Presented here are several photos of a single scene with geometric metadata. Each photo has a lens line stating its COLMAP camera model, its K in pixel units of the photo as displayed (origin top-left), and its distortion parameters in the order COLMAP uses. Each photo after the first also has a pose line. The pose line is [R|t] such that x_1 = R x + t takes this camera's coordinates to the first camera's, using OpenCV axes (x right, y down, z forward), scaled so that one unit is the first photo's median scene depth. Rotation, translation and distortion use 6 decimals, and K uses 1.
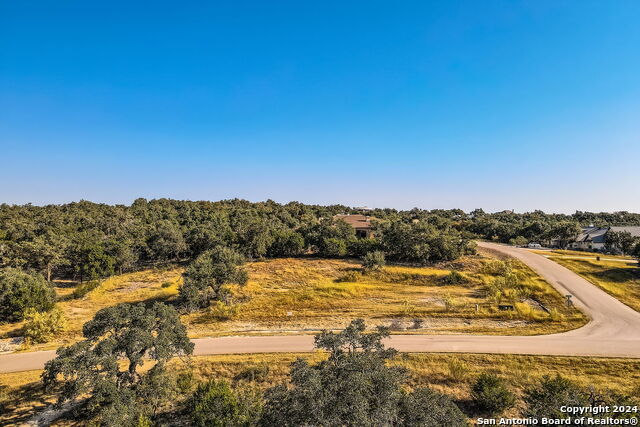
lens RADIAL K [[474.2, 0, 320.0], [0, 474.2, 213.5], [0, 0, 1]] dist [-0.001593, 0.013204]
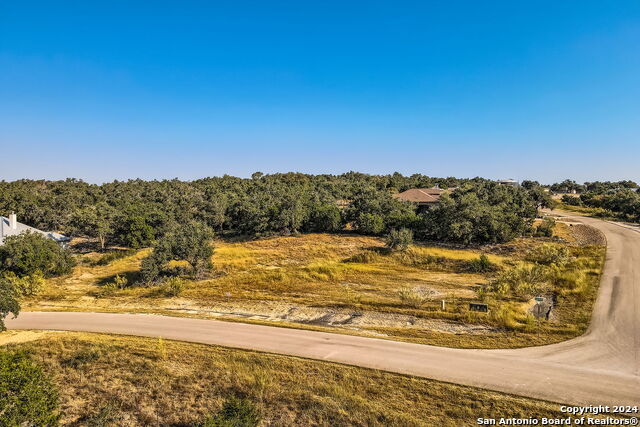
lens RADIAL K [[474.2, 0, 320.0], [0, 474.2, 213.5], [0, 0, 1]] dist [-0.001593, 0.013204]
pose [[0.941592, 0.016996, -0.336325, 0.268388], [0.001959, 0.998432, 0.055939, 0.001780], [0.336749, -0.053331, 0.940083, 0.129836]]
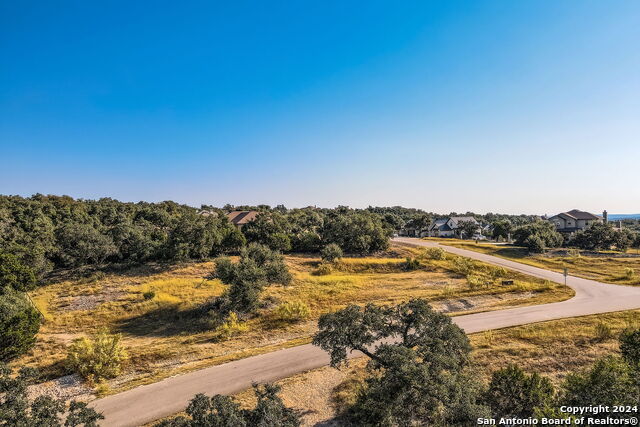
lens RADIAL K [[474.2, 0, 320.0], [0, 474.2, 213.5], [0, 0, 1]] dist [-0.001593, 0.013204]
pose [[0.879003, -0.014320, 0.476602, -0.390100], [0.012121, 0.999897, 0.007688, 0.006481], [-0.476663, -0.000981, 0.879086, 0.119771]]
